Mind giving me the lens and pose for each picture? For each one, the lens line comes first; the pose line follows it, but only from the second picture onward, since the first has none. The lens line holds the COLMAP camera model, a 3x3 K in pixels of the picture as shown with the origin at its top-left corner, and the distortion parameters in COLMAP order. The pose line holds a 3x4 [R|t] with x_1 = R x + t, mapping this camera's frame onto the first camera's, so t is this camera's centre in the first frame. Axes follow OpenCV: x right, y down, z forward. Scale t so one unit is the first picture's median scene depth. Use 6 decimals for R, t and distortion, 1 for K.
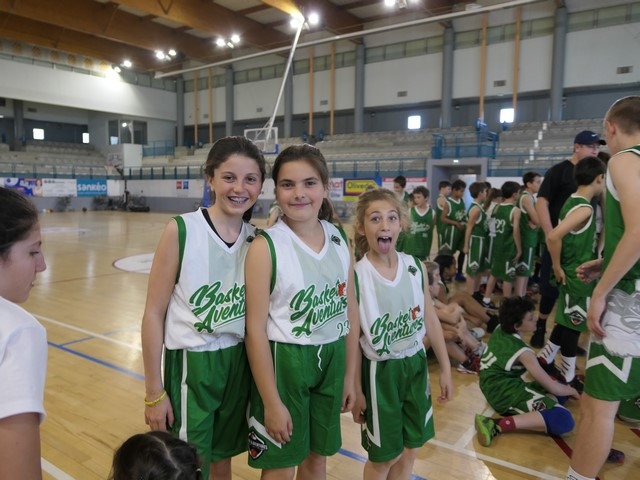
lens RADIAL K [[505.0, 0, 320.6], [0, 505.0, 240.5], [0, 0, 1]] dist [-0.021853, 0.023821]
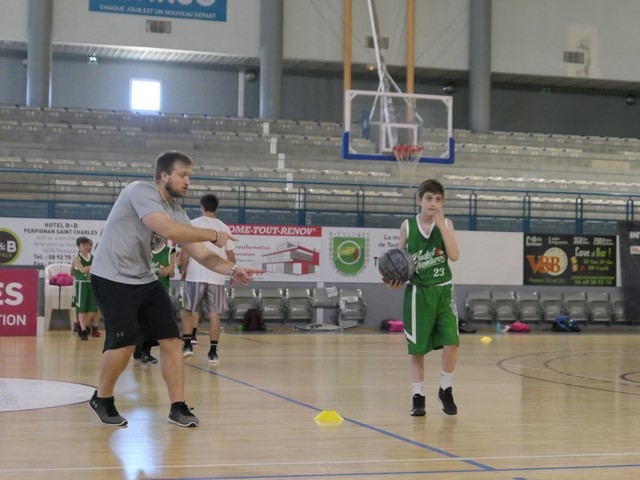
lens RADIAL K [[1075.0, 0, 319.8], [0, 1075.0, 242.7], [0, 0, 1]] dist [0.070072, 0.000000]
pose [[0.662523, 0.016073, 0.748869, -0.726049], [0.055107, 0.996015, -0.070131, -0.057583], [-0.747012, 0.087731, 0.658997, 0.507644]]
